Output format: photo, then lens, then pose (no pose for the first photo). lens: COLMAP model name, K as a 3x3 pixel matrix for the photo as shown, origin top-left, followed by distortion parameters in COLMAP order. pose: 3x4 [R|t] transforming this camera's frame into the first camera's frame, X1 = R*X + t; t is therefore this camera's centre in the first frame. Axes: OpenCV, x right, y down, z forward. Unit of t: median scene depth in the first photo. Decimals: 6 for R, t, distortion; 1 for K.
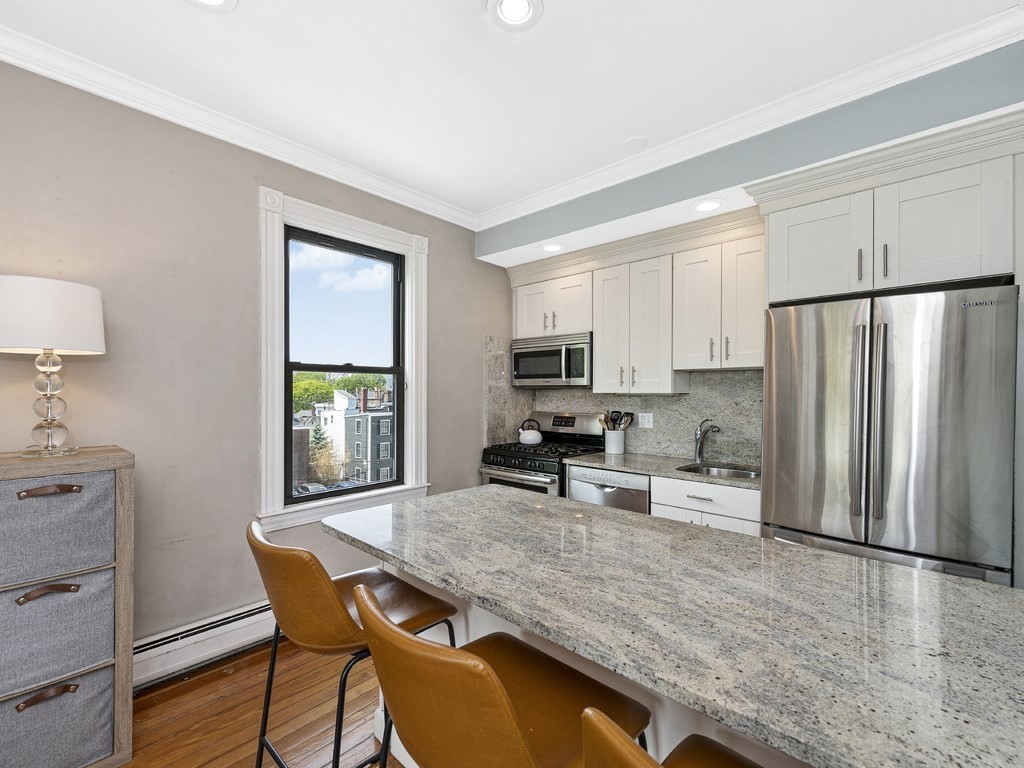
lens RADIAL K [[455.4, 0, 512.5], [0, 455.4, 392.0], [0, 0, 1]] dist [0.004947, 0.000466]
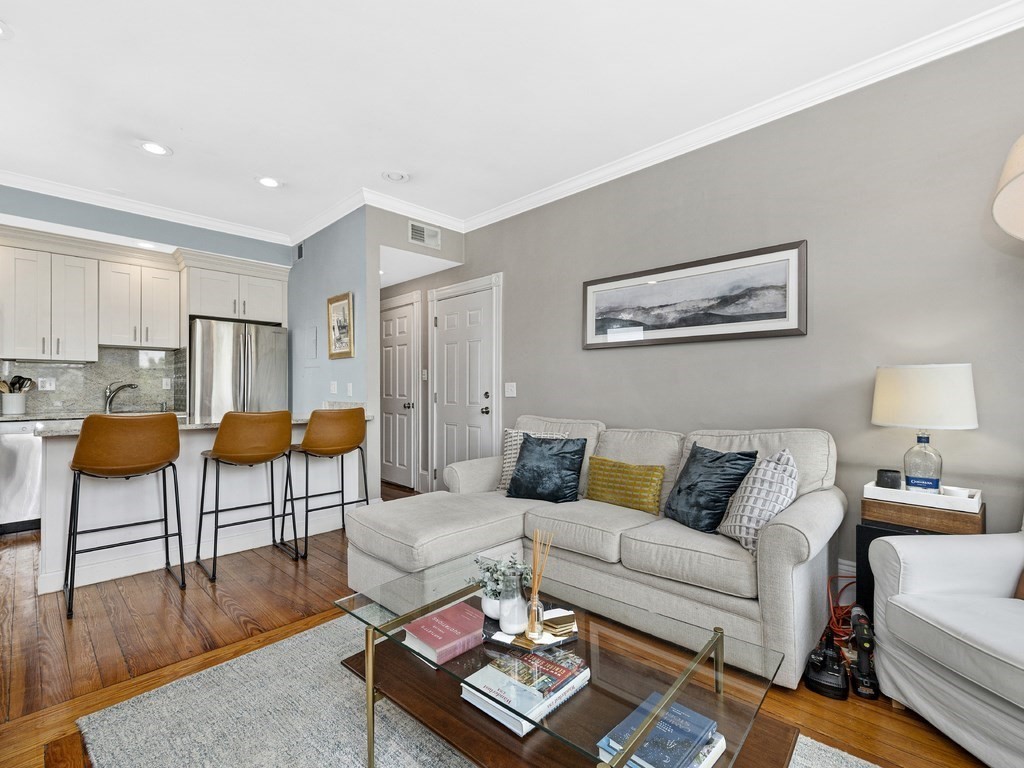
lens RADIAL K [[466.7, 0, 506.0], [0, 466.7, 386.5], [0, 0, 1]] dist [-0.001798, -0.001181]
pose [[0.035514, 0.003022, 0.999365, -0.888579], [-0.001746, 0.999994, -0.002962, 0.070391], [-0.999368, -0.001640, 0.035519, -0.247151]]
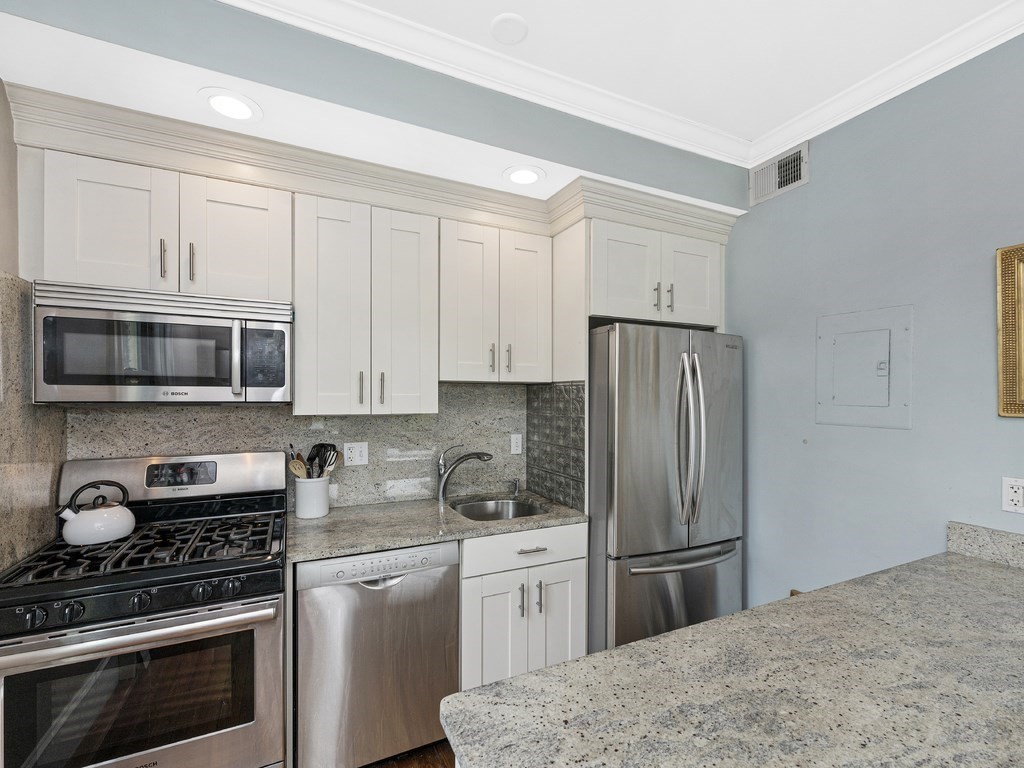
lens RADIAL K [[458.0, 0, 511.4], [0, 458.0, 395.1], [0, 0, 1]] dist [0.001212, -0.000472]
pose [[0.365135, -0.001471, 0.930953, -0.240823], [-0.004156, 0.999986, 0.003210, -0.025403], [-0.930945, -0.005041, 0.365124, 0.555892]]
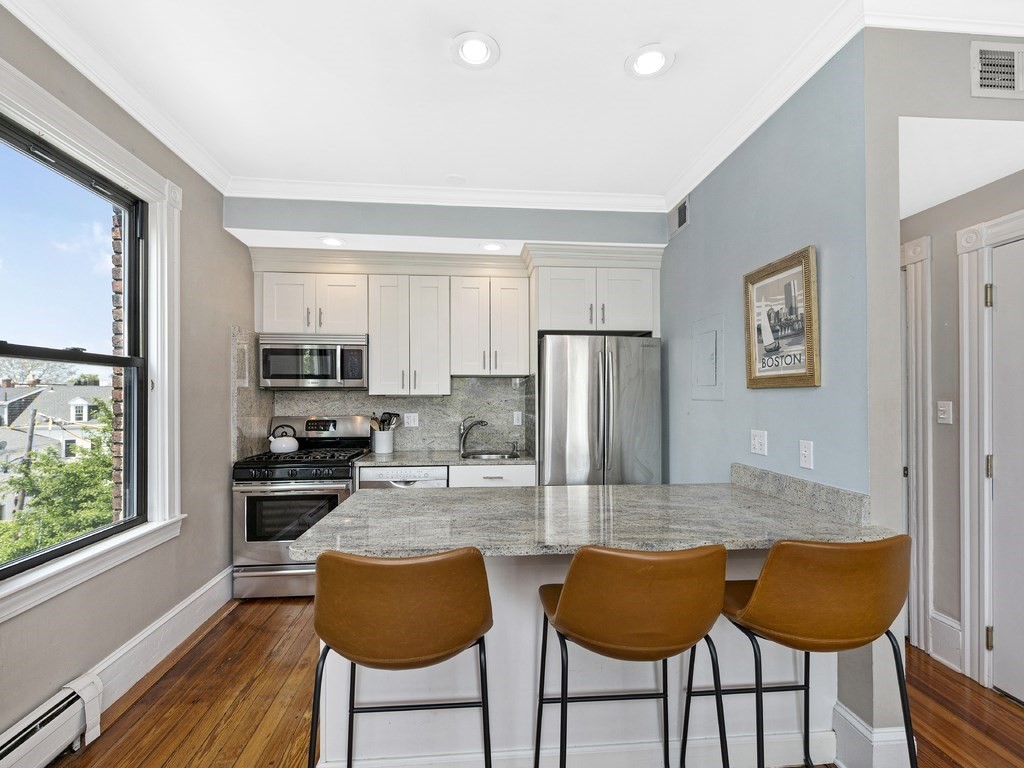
lens RADIAL K [[458.0, 0, 511.4], [0, 458.0, 395.1], [0, 0, 1]] dist [0.001212, -0.000472]
pose [[0.666528, 0.000836, 0.745480, -0.370680], [0.001480, 0.999996, -0.002445, 0.005424], [-0.745479, 0.002733, 0.666524, 0.086939]]
